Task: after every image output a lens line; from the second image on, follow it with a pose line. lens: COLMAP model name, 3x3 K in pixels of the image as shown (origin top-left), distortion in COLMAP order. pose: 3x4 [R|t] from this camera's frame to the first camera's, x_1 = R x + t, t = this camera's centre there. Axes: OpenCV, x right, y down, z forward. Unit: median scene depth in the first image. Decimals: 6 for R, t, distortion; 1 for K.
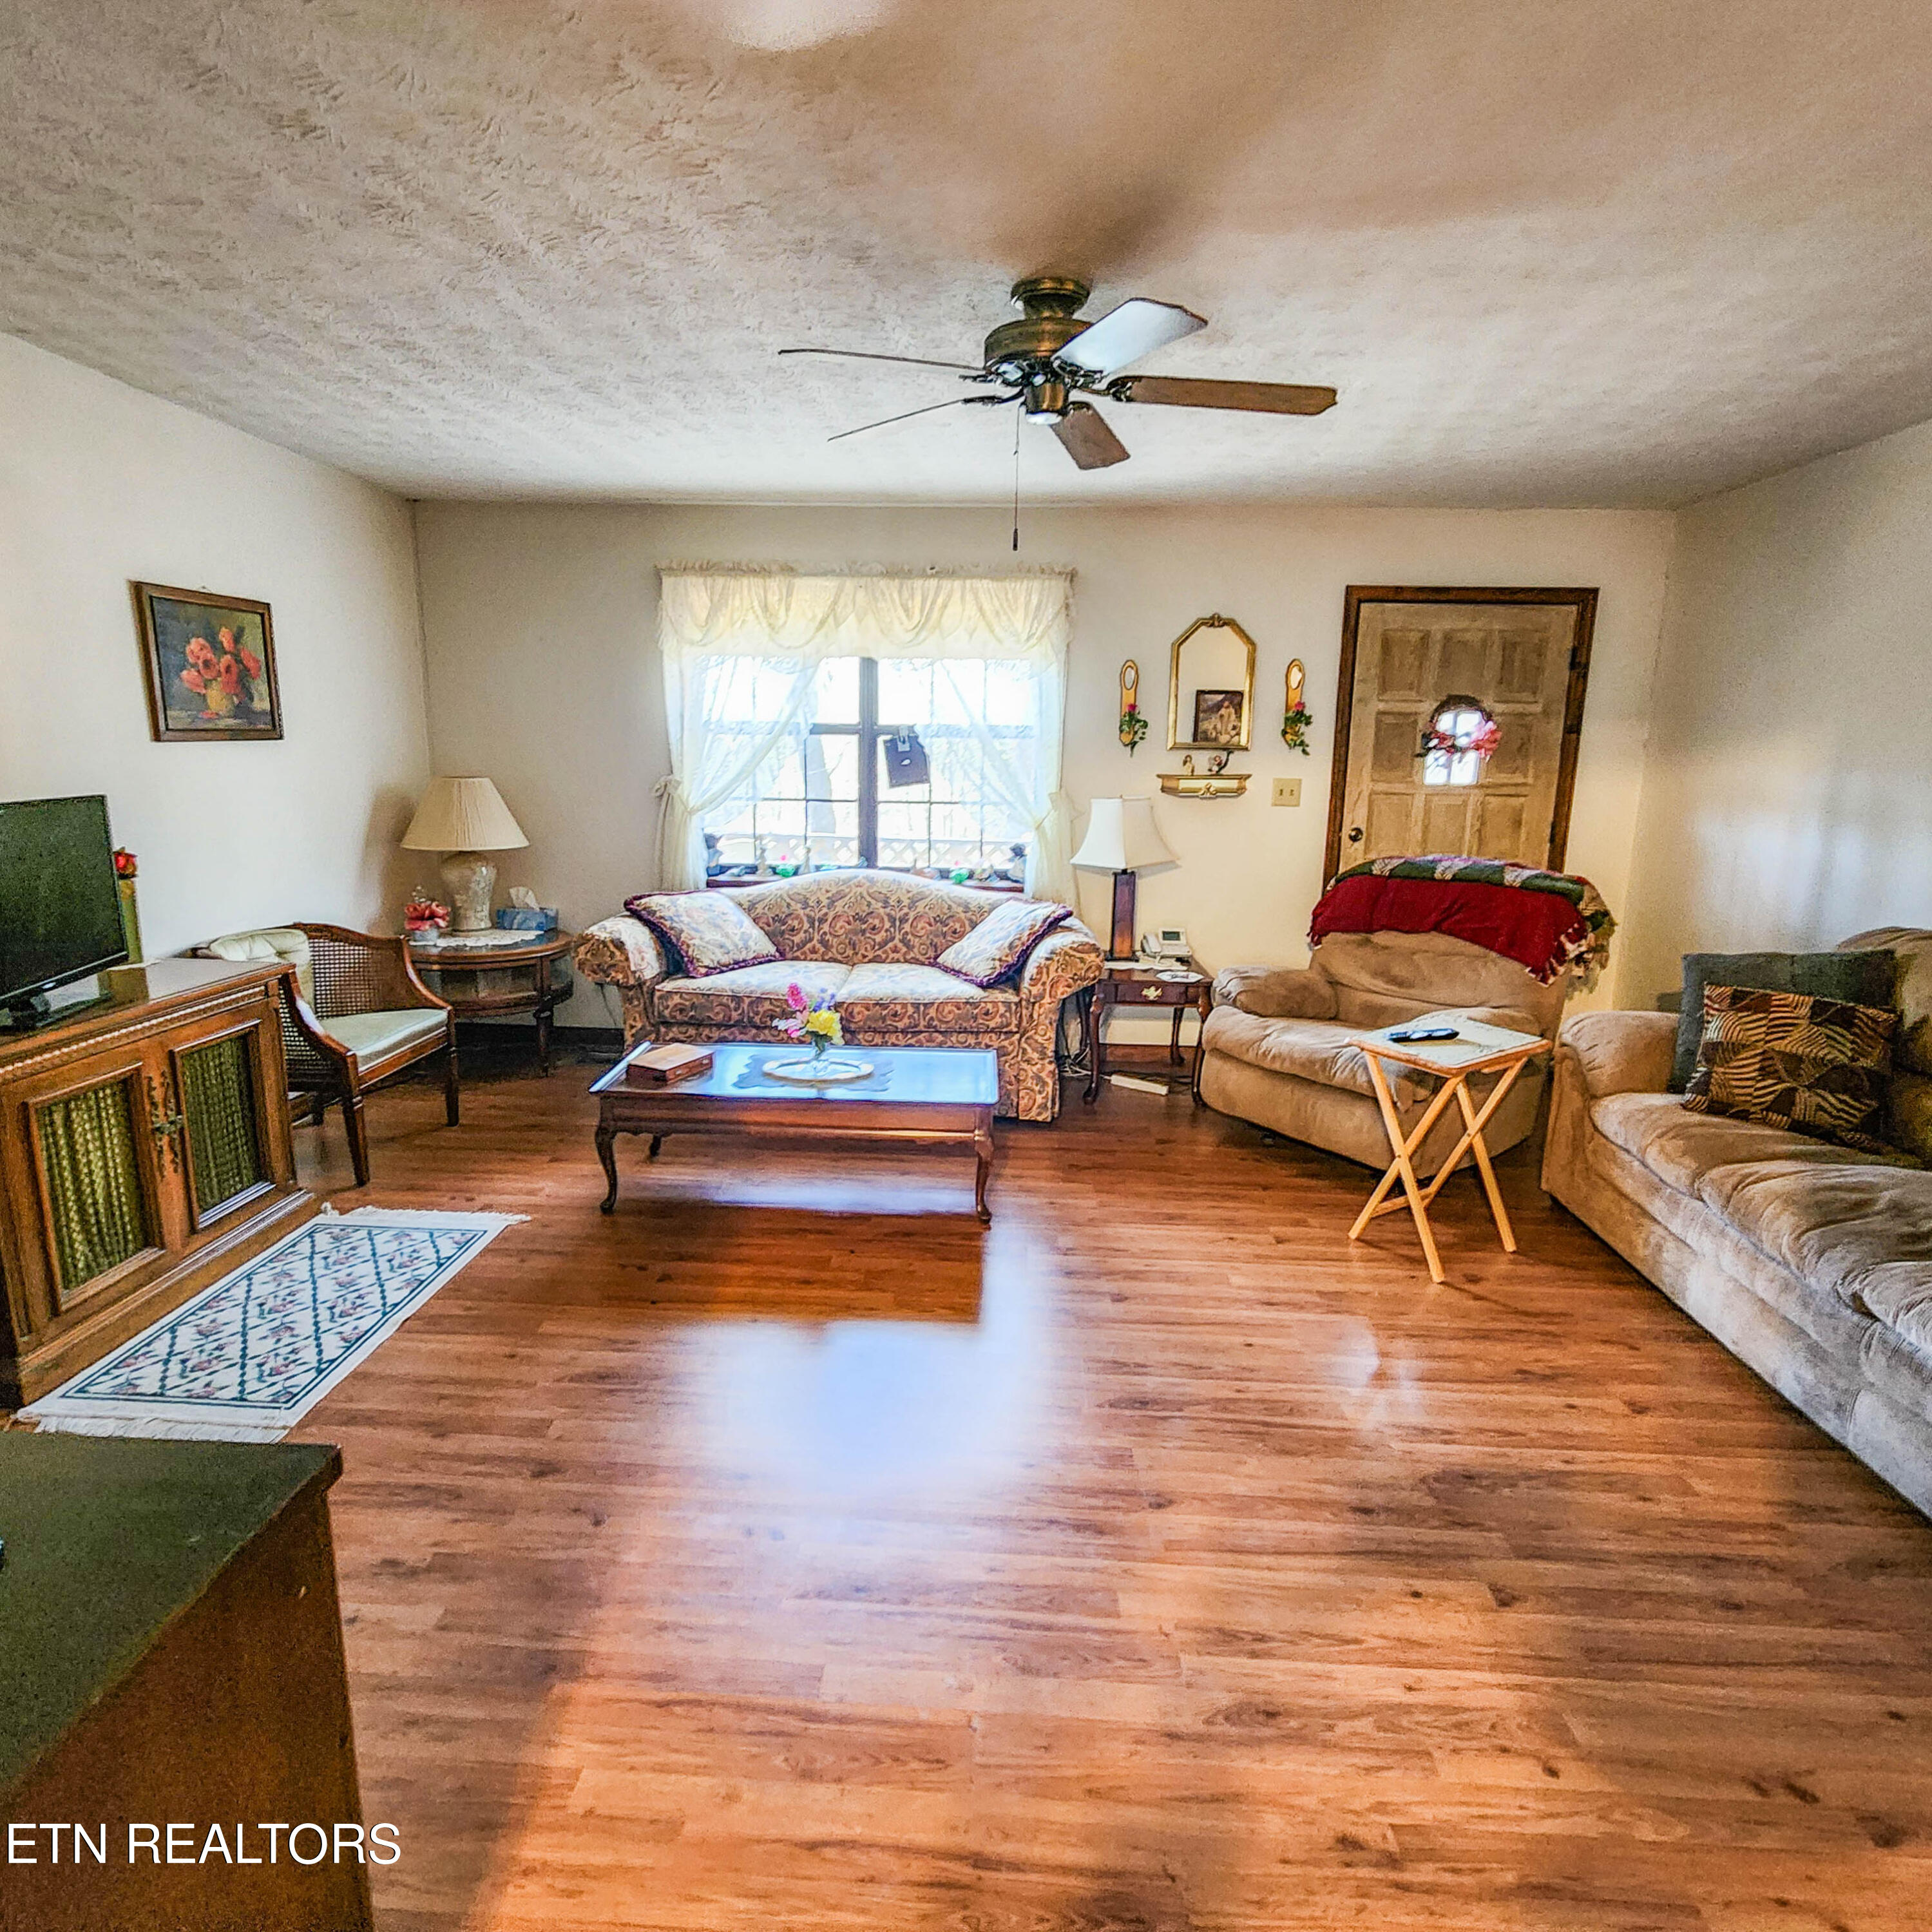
lens RADIAL K [[1077.5, 0, 963.7], [0, 1077.5, 953.2], [0, 0, 1]] dist [0.000814, -0.000443]
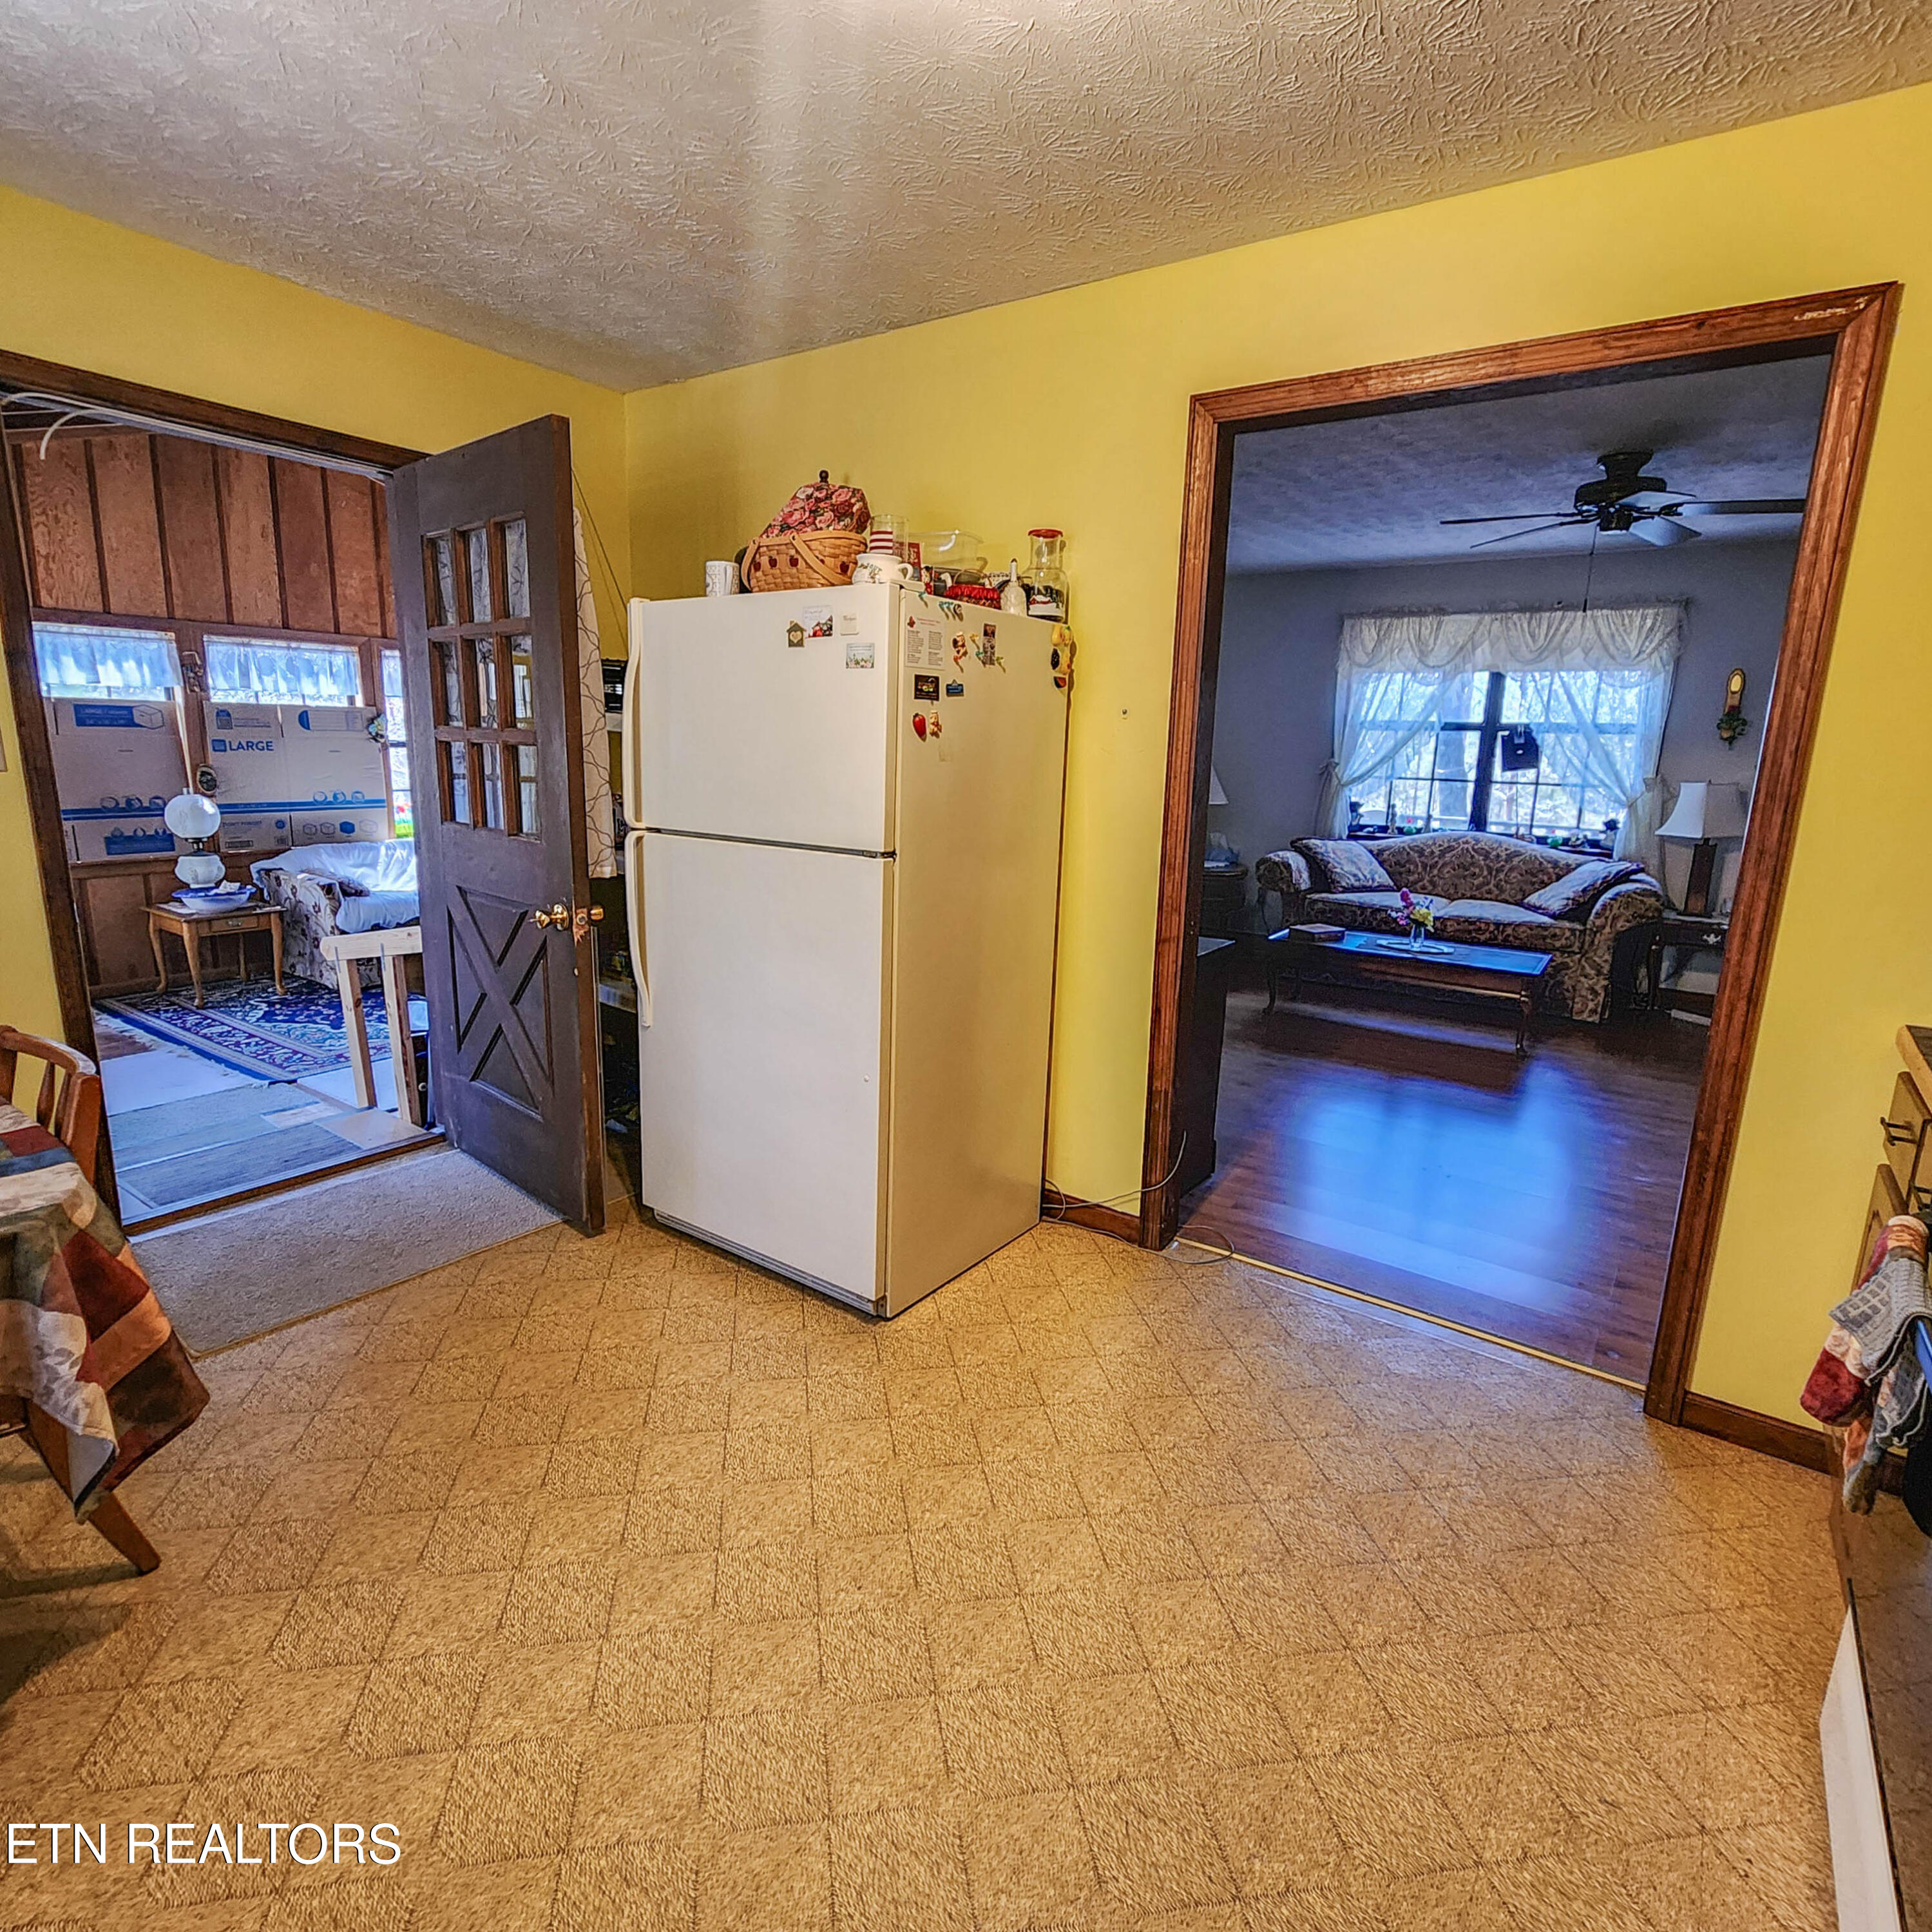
lens RADIAL K [[1082.5, 0, 944.4], [0, 1082.5, 963.9], [0, 0, 1]] dist [-0.001019, -0.001483]
pose [[0.839422, 0.118042, -0.530507, 0.092502], [-0.116687, 0.992509, 0.036206, 0.117243], [0.530806, 0.031511, 0.846907, -0.494579]]
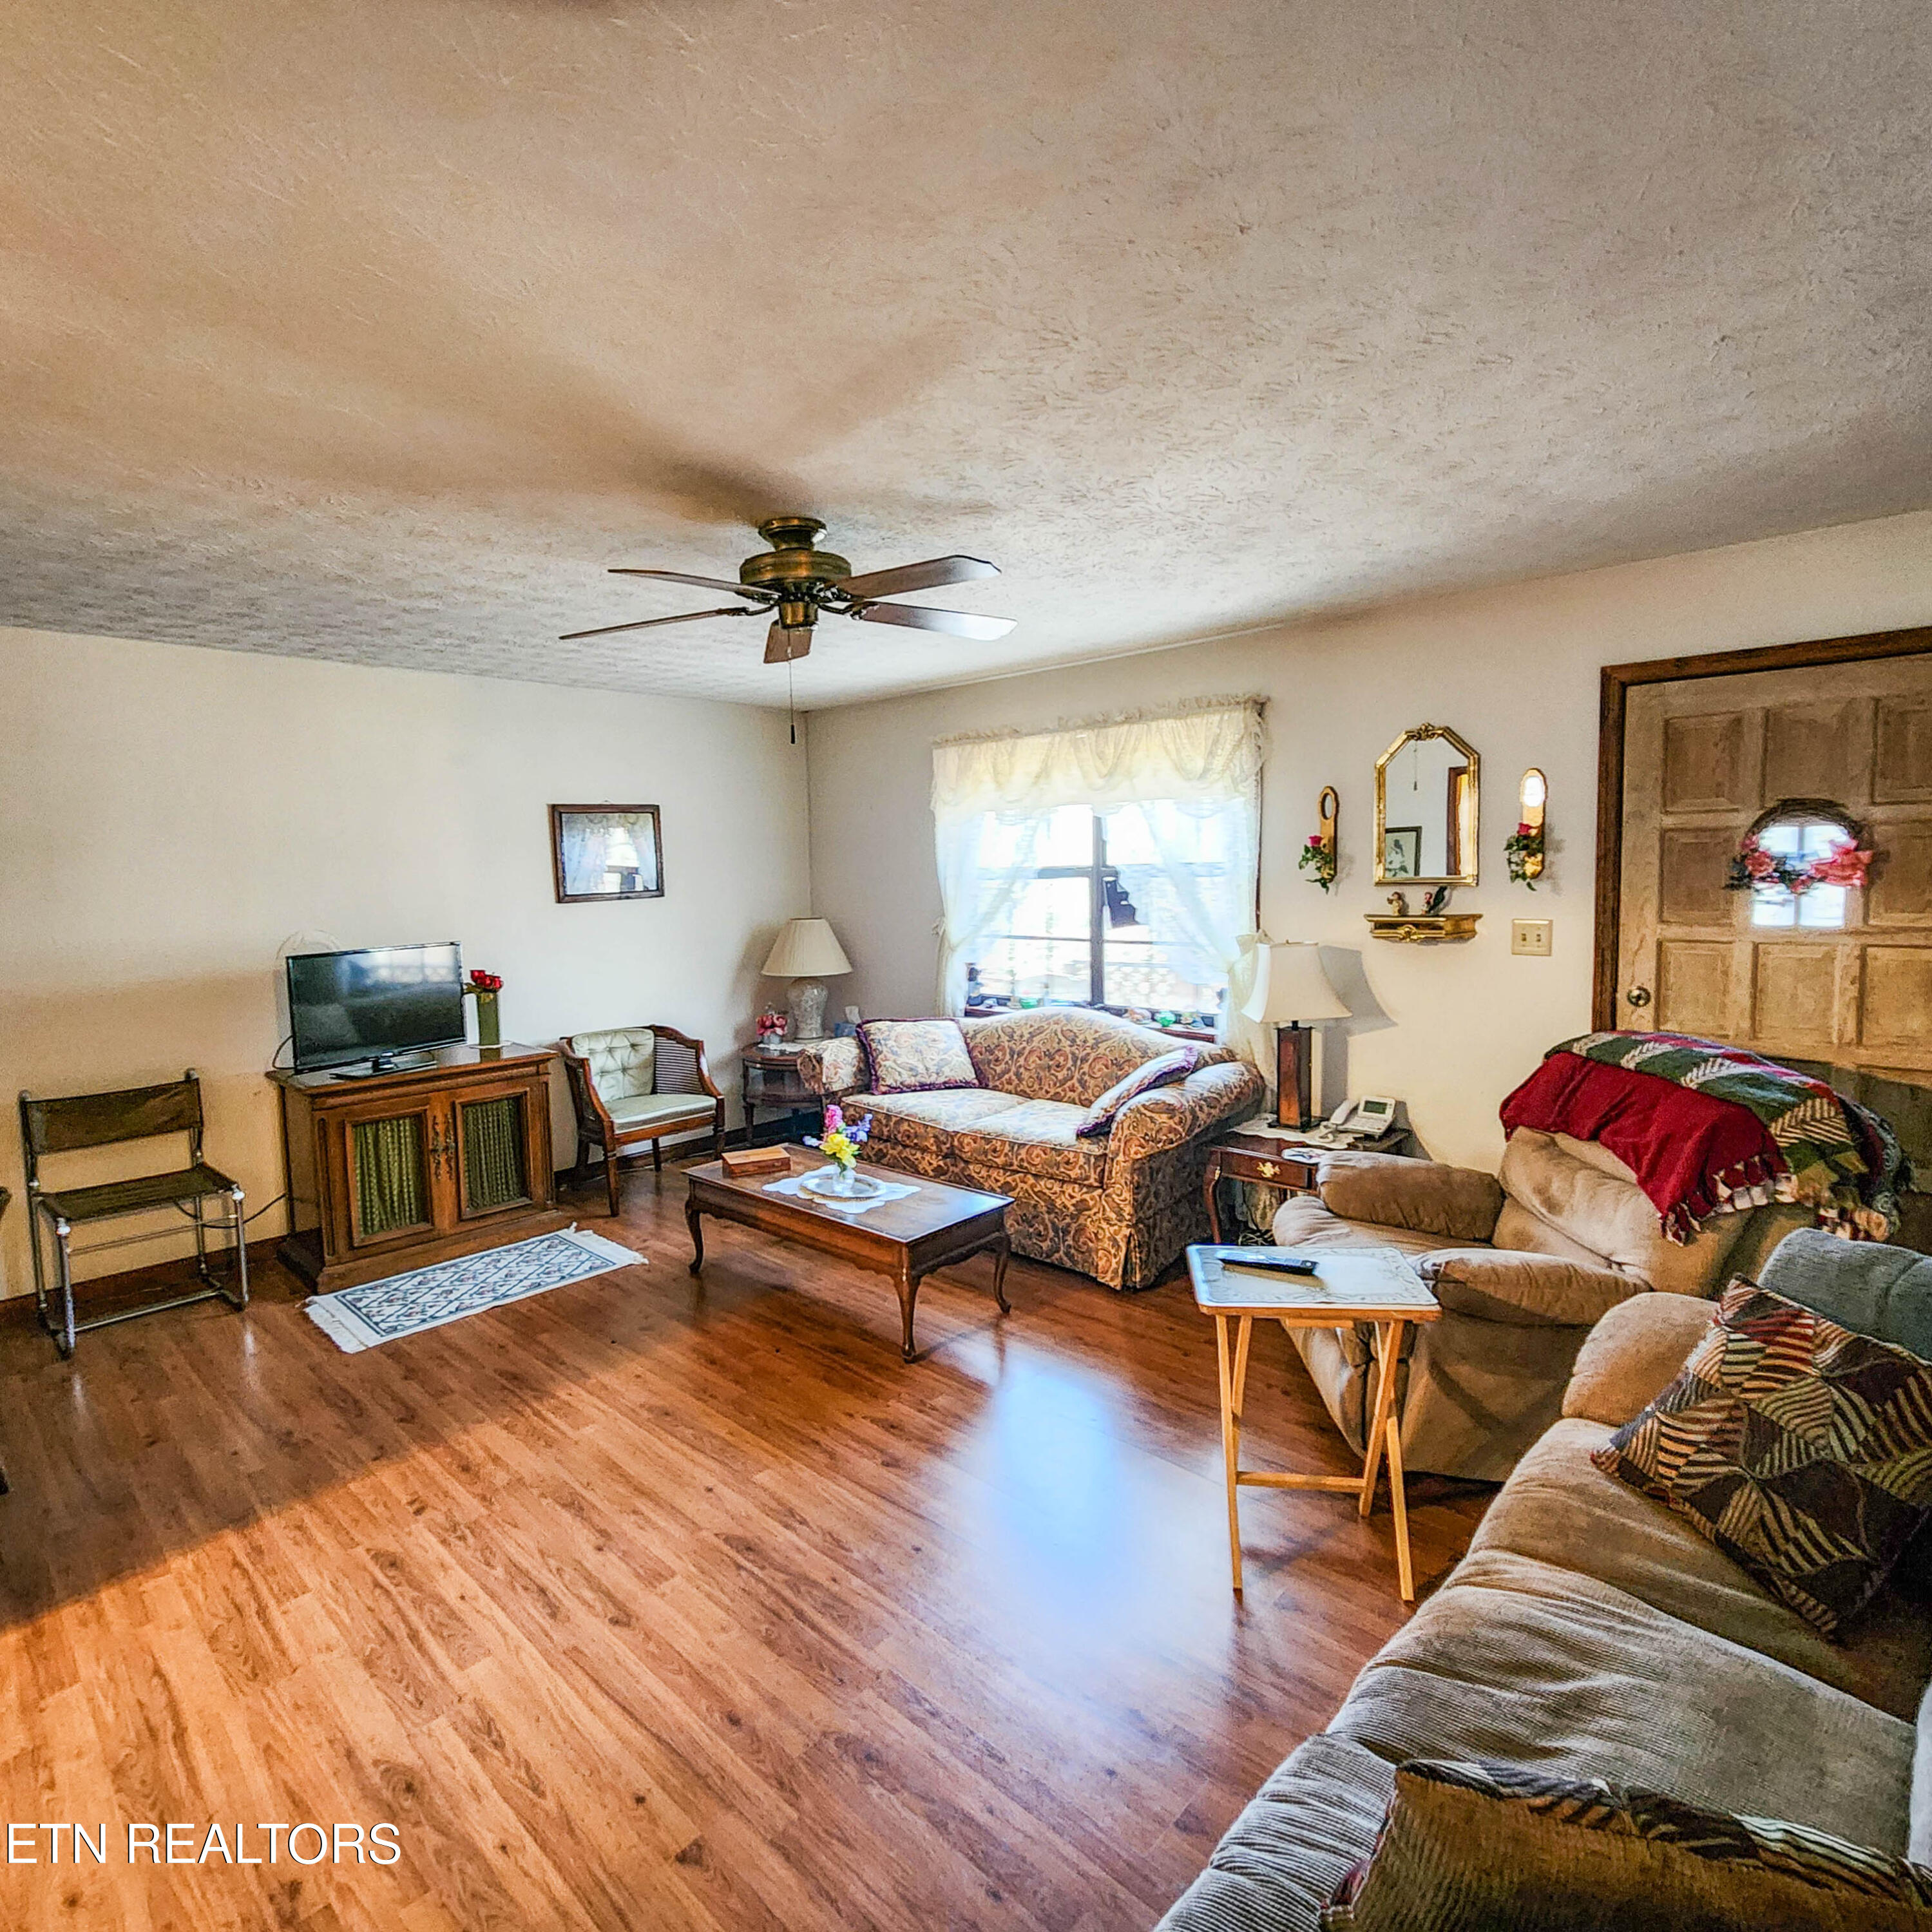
lens RADIAL K [[1081.6, 0, 946.4], [0, 1081.6, 956.2], [0, 0, 1]] dist [-0.000632, -0.001533]
pose [[0.747866, 0.023338, -0.663439, 0.524463], [-0.088896, 0.993902, -0.065246, -0.050633], [0.657871, 0.107773, 0.745380, 0.157075]]
